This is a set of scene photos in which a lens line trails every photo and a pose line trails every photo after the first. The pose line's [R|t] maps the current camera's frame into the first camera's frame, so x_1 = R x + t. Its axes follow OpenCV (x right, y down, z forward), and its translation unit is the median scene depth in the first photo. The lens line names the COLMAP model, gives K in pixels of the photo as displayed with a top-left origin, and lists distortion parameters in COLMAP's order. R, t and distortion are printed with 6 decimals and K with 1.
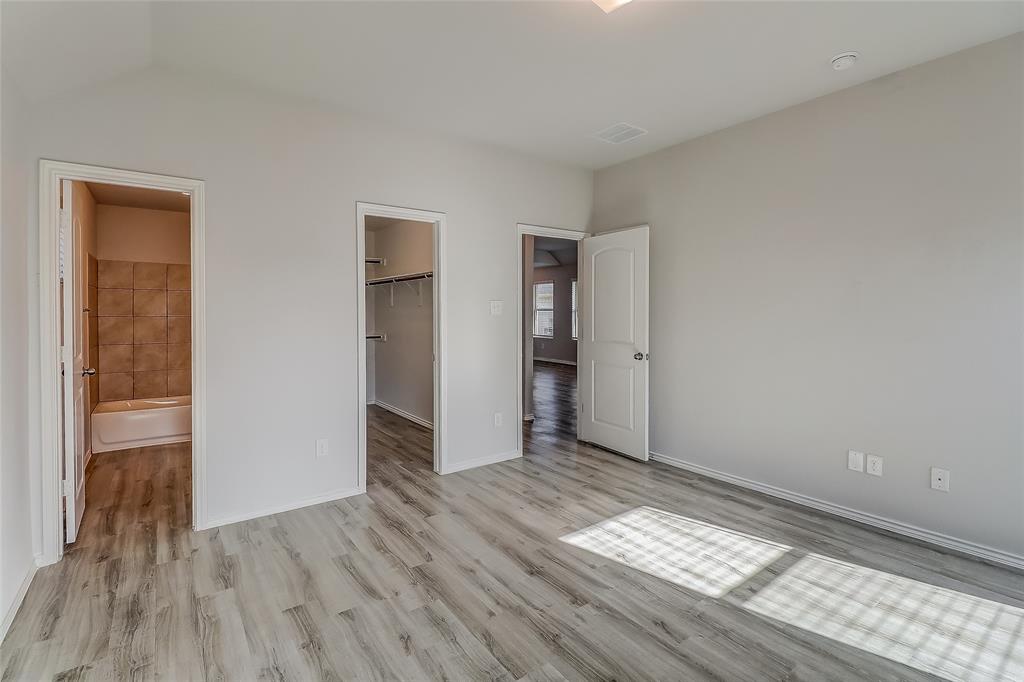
lens RADIAL K [[478.4, 0, 510.5], [0, 478.4, 314.8], [0, 0, 1]] dist [0.001251, 0.000232]
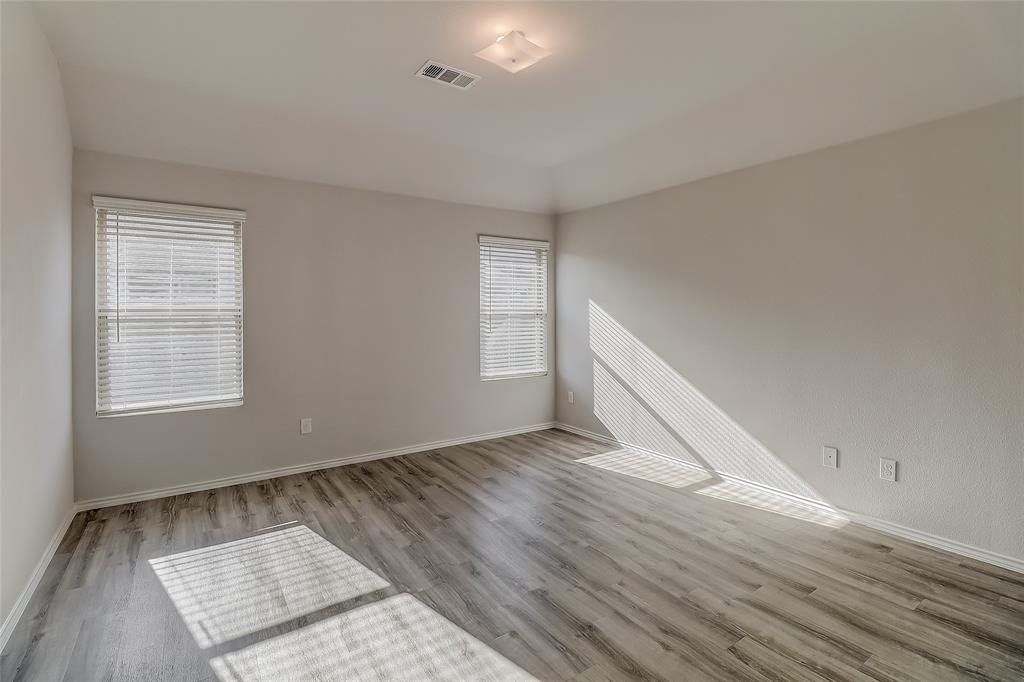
lens RADIAL K [[478.4, 0, 509.7], [0, 478.4, 309.6], [0, 0, 1]] dist [0.001251, 0.000232]
pose [[-0.999200, 0.001148, 0.039971, 0.156203], [0.001499, 0.999960, 0.008774, -0.018881], [-0.039959, 0.008827, -0.999162, 1.903156]]
